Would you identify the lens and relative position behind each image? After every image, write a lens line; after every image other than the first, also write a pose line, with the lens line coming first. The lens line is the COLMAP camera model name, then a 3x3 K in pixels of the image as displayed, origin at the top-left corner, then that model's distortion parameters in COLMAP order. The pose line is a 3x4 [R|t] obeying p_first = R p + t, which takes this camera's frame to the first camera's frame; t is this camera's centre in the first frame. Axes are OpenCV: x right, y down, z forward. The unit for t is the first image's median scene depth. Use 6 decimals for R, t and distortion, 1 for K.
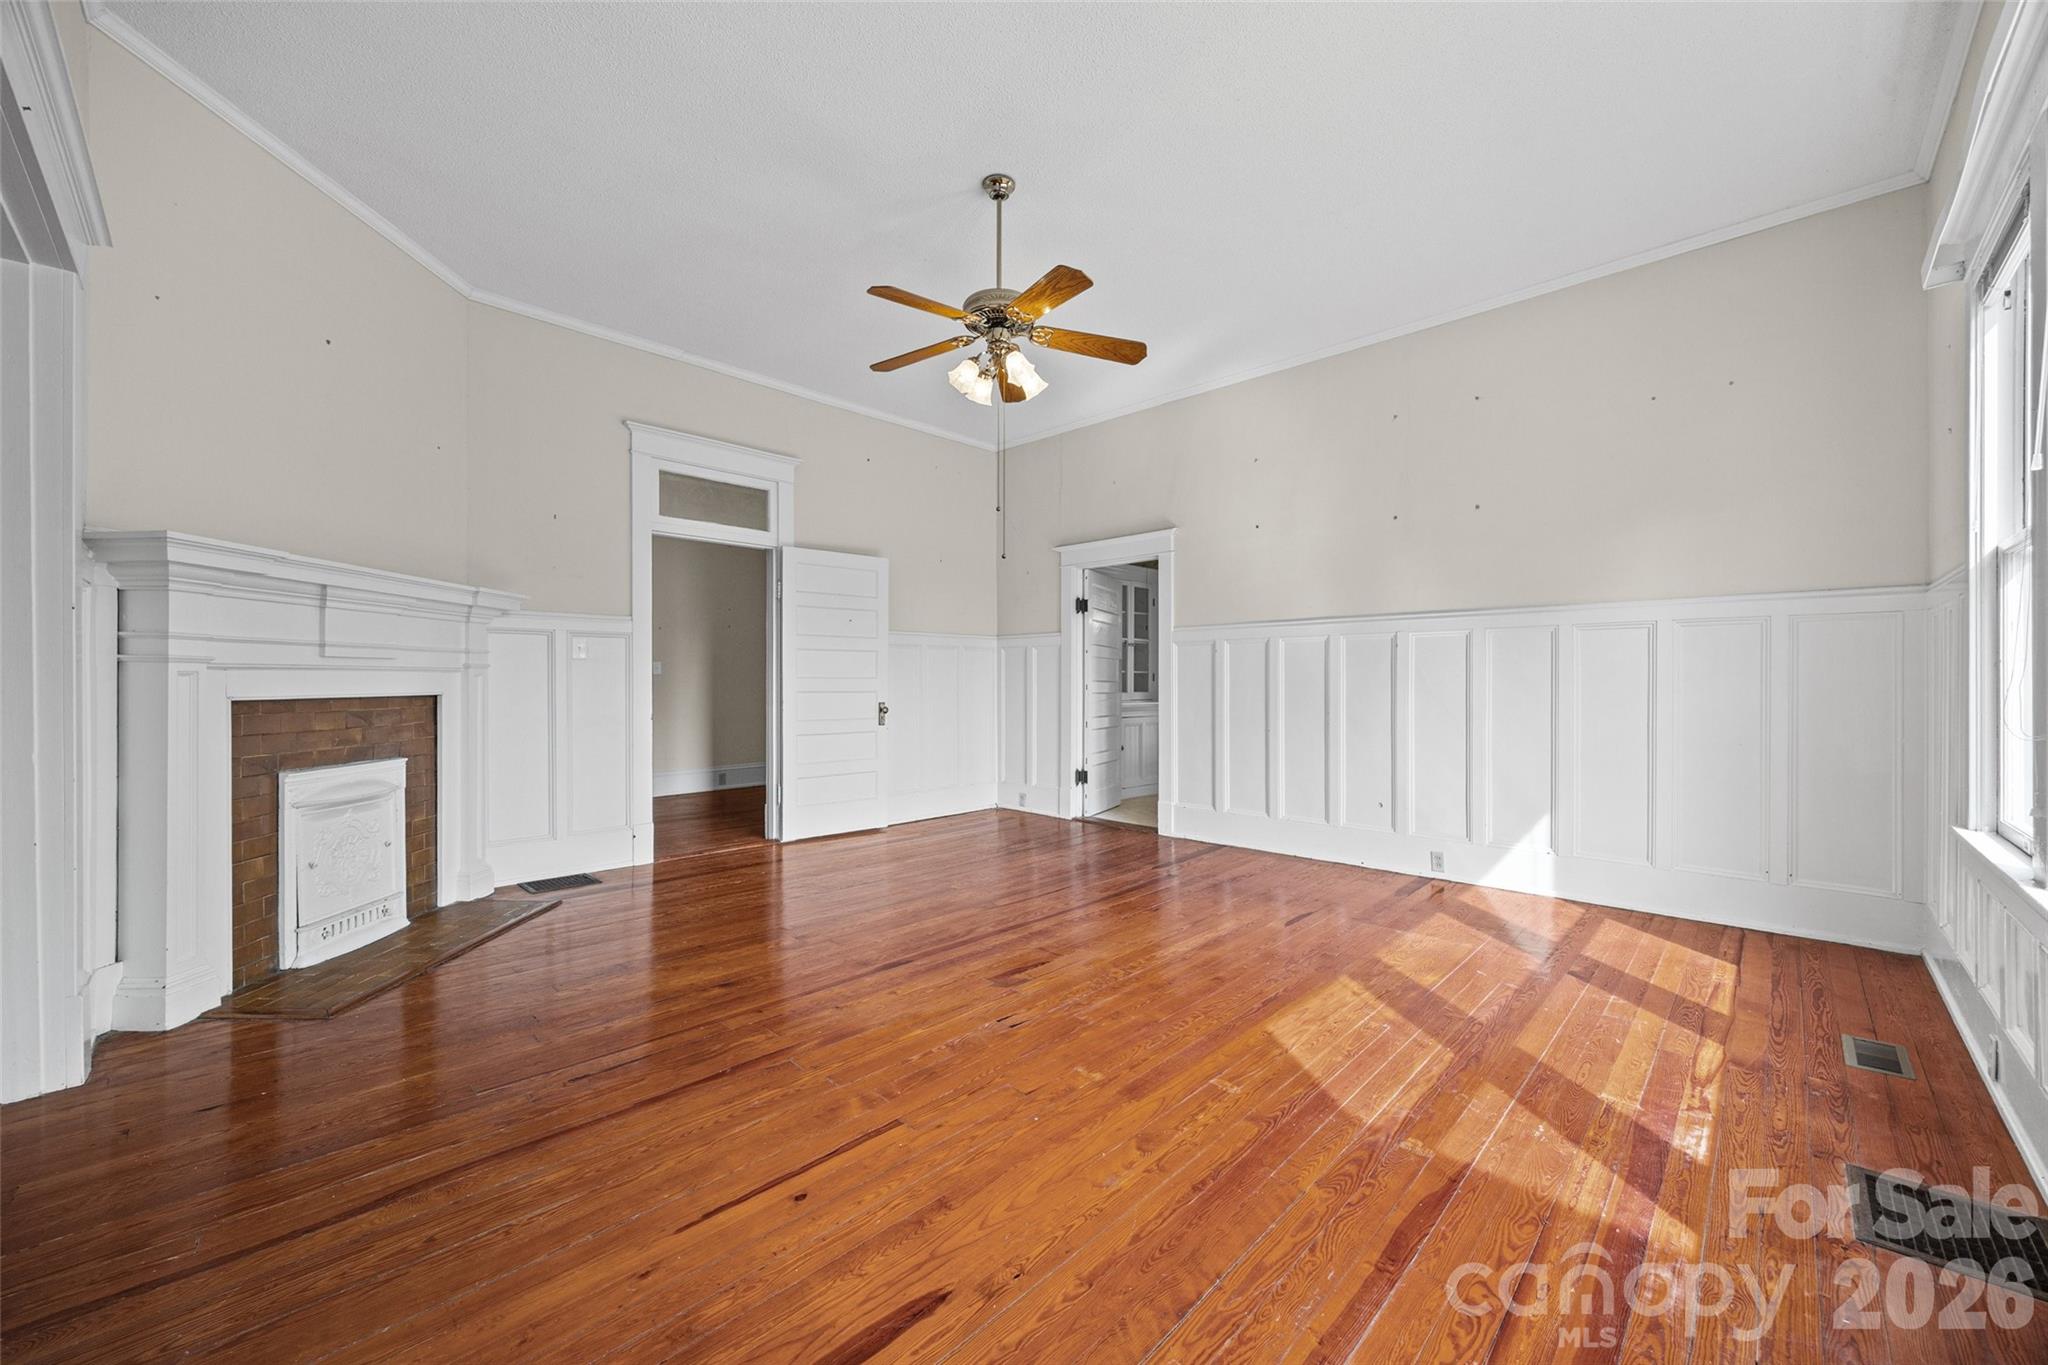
lens RADIAL K [[775.4, 0, 1030.4], [0, 775.4, 687.3], [0, 0, 1]] dist [-0.012753, -0.000017]
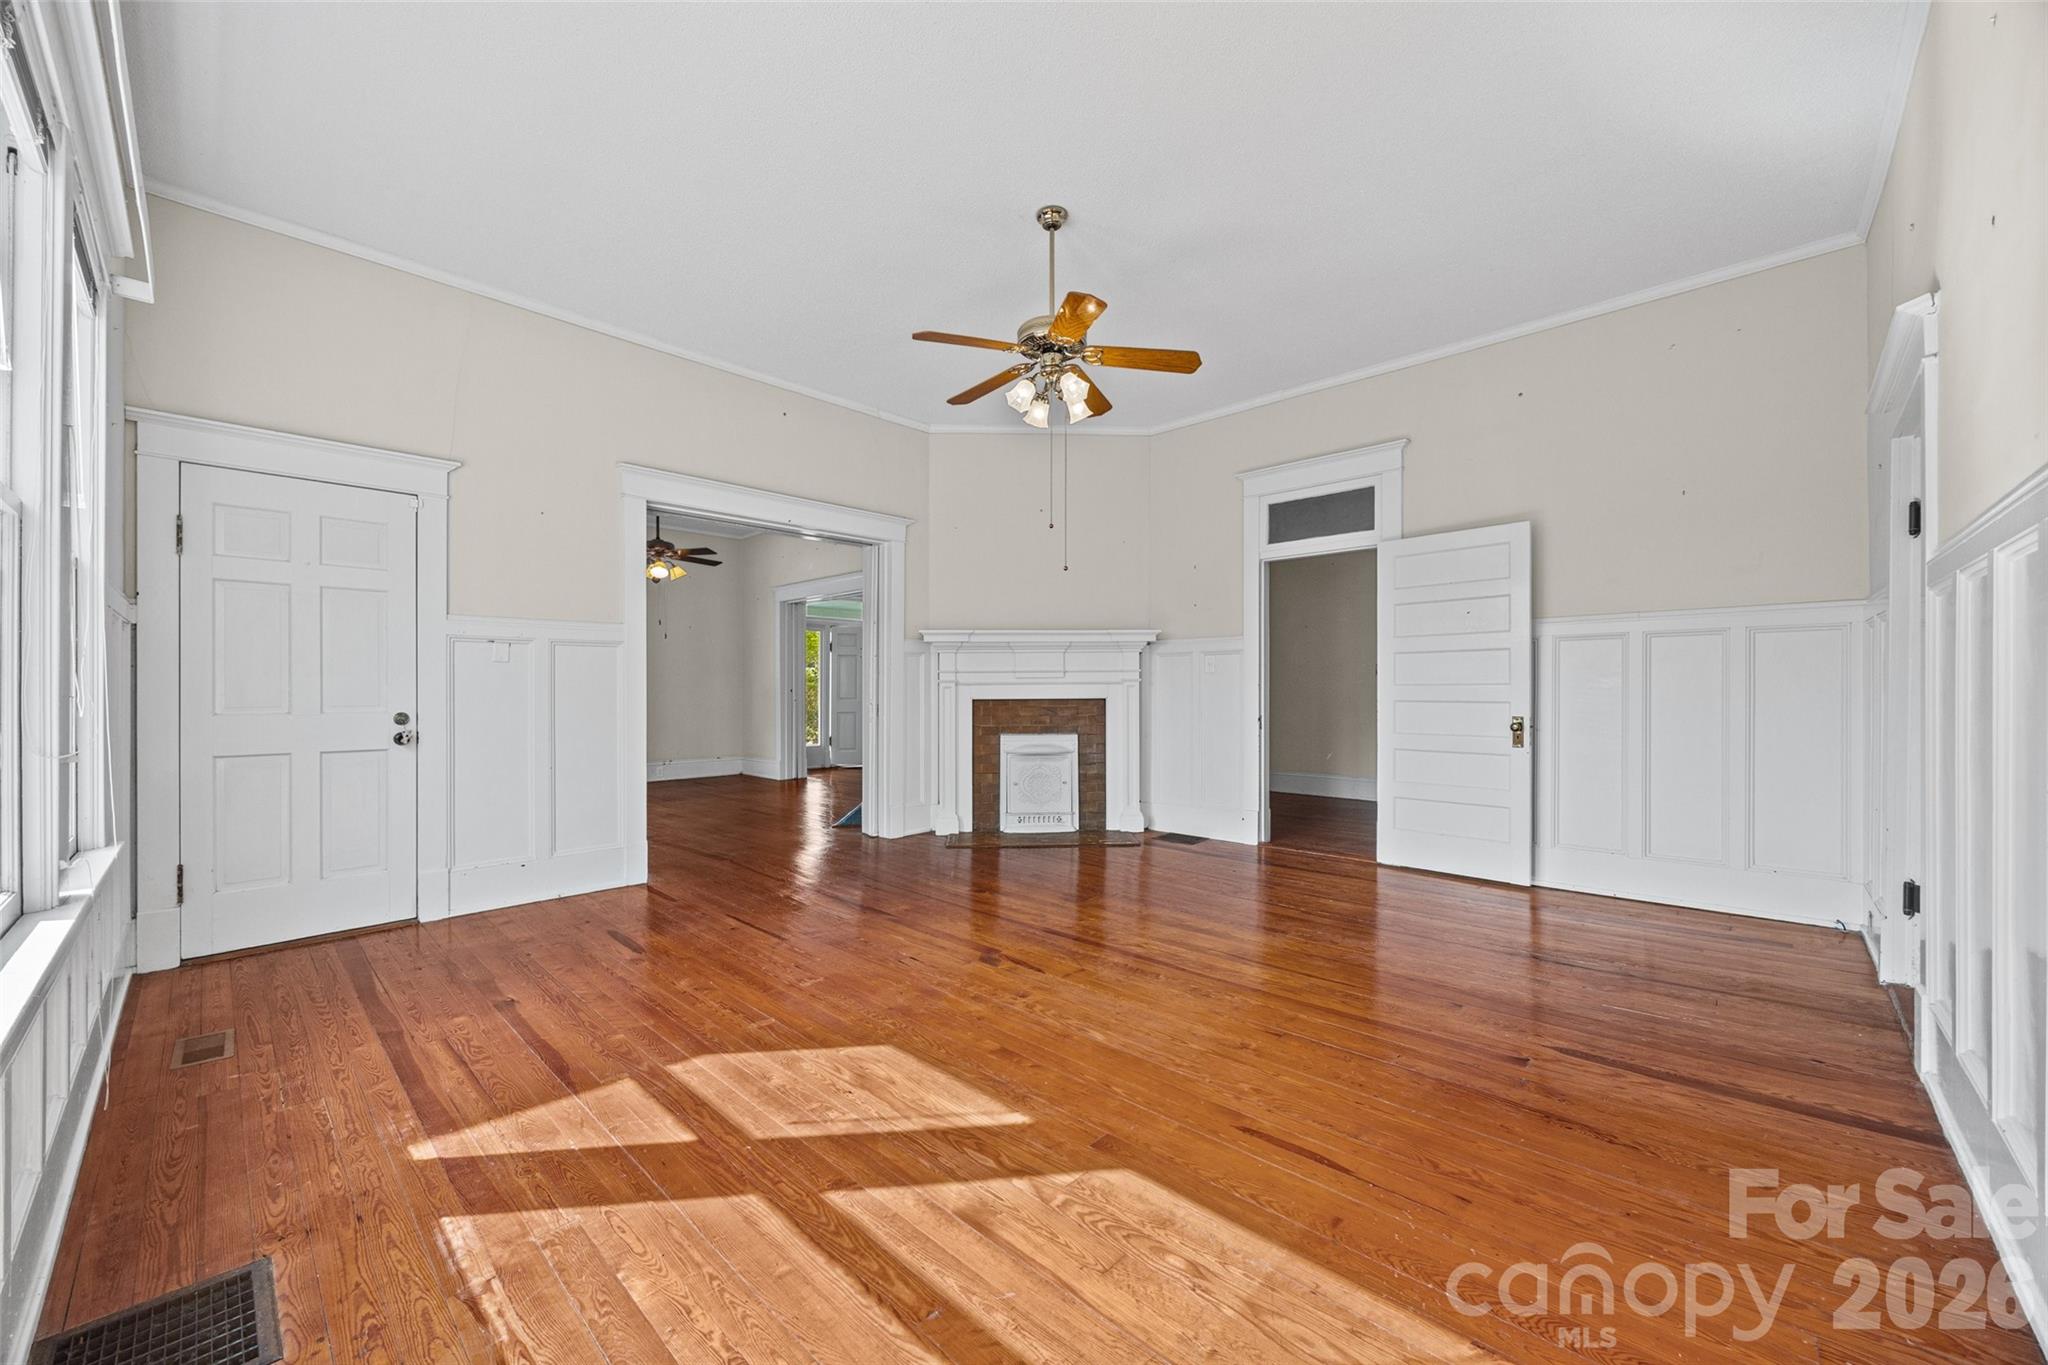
lens RADIAL K [[775.4, 0, 1030.4], [0, 775.4, 687.3], [0, 0, 1]] dist [-0.012753, -0.000017]
pose [[0.018487, -0.000017, -0.999829, 0.972176], [0.000603, 1.000000, -0.000006, -0.014854], [0.999829, -0.000603, 0.018487, 0.912674]]
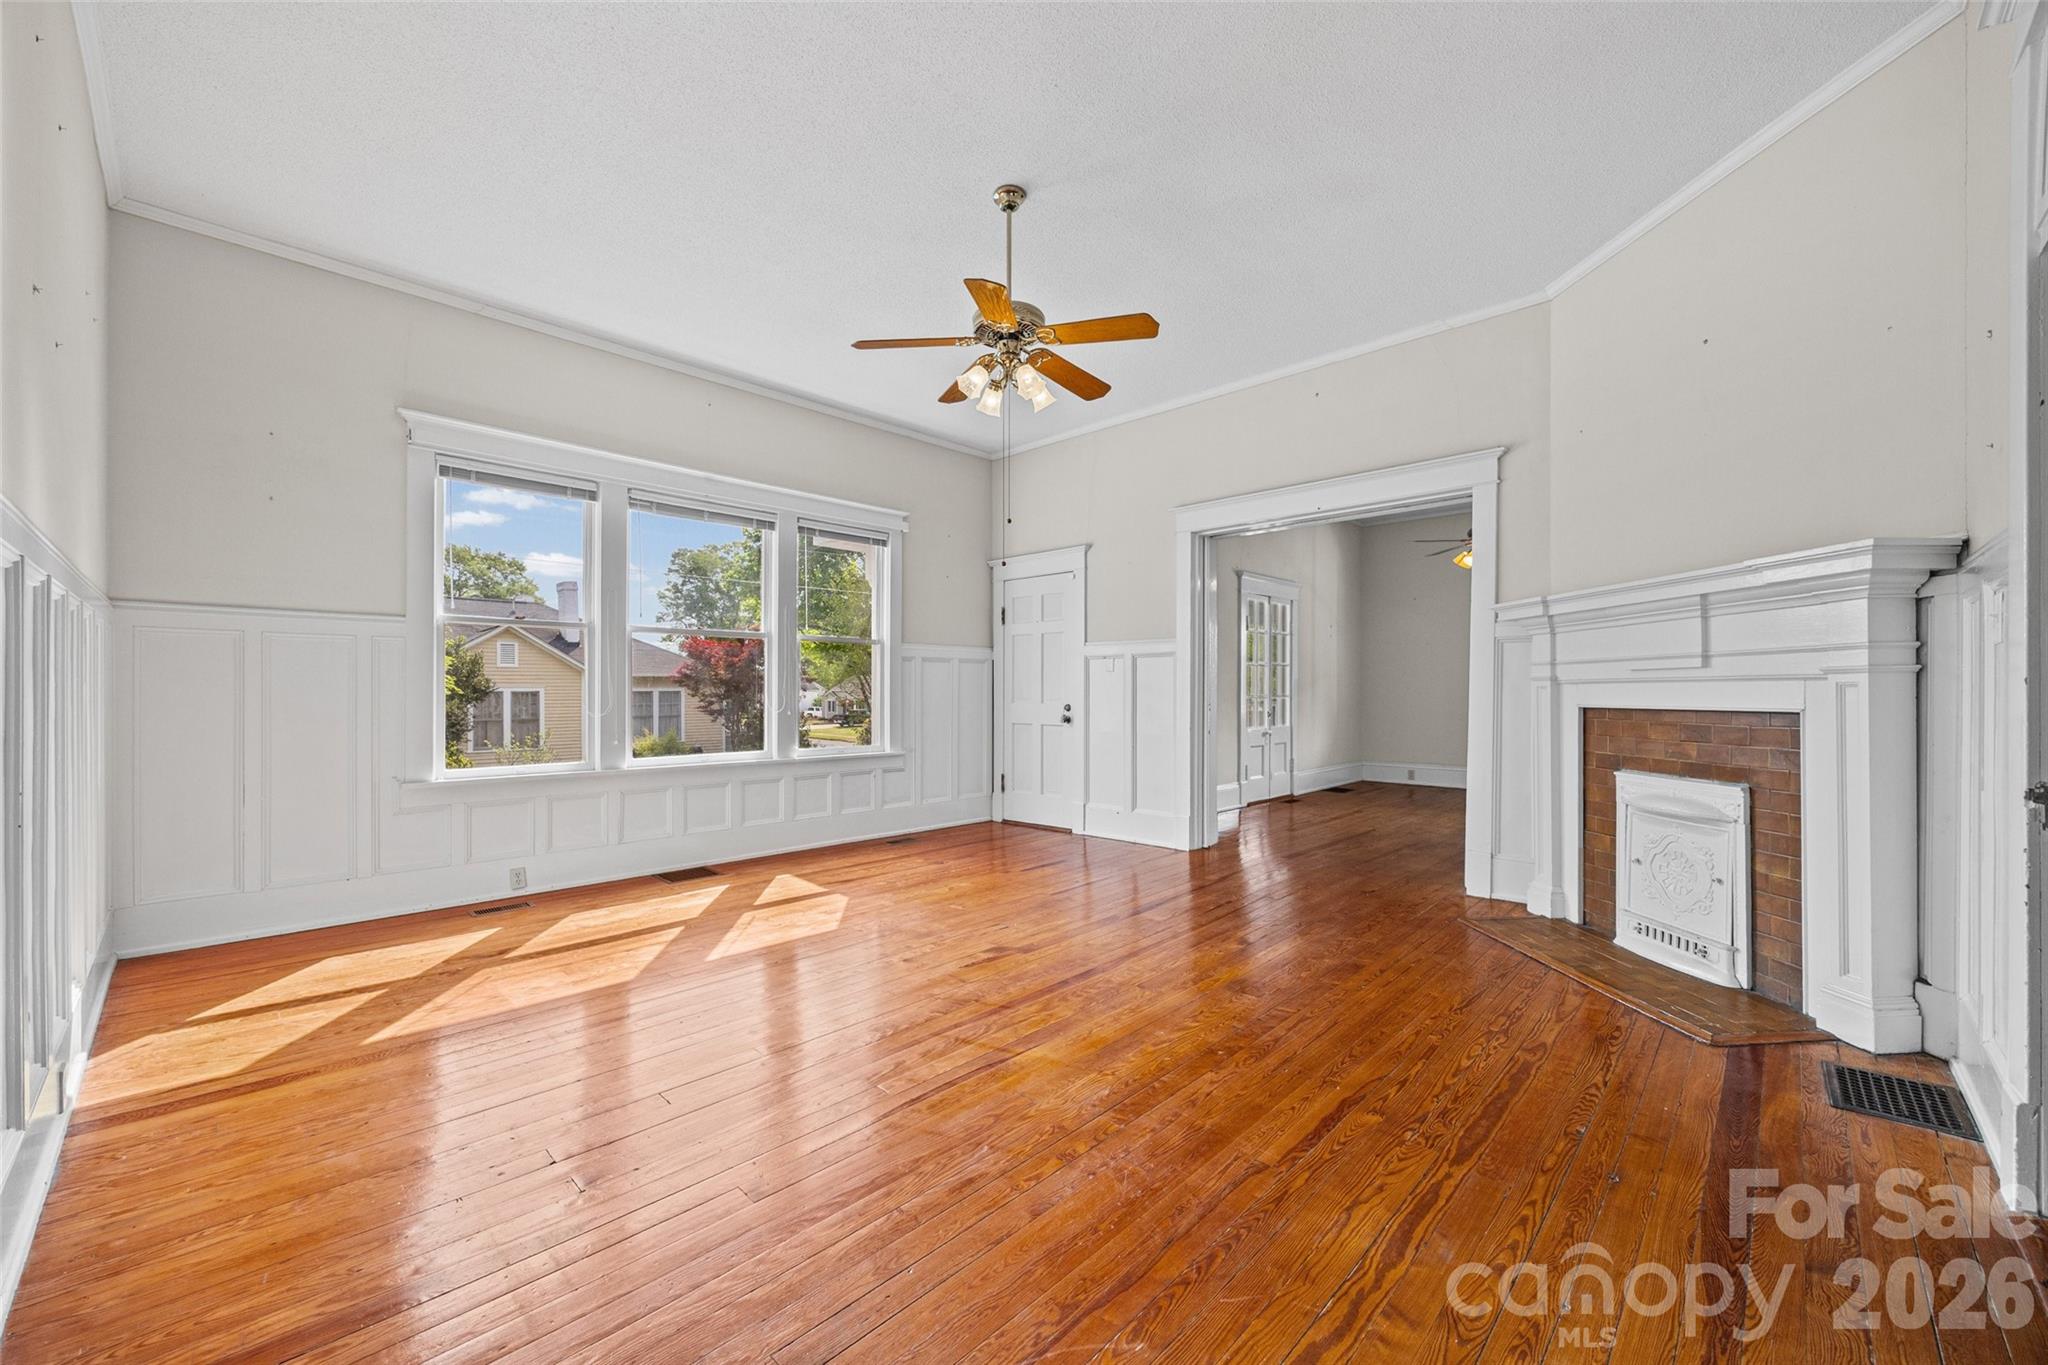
lens RADIAL K [[791.0, 0, 1028.4], [0, 791.0, 689.2], [0, 0, 1]] dist [-0.013823, -0.000090]
pose [[-0.999994, 0.000483, 0.003304, -0.066030], [0.000477, 0.999998, -0.001715, -0.010971], [-0.003304, -0.001713, -0.999993, 1.932277]]
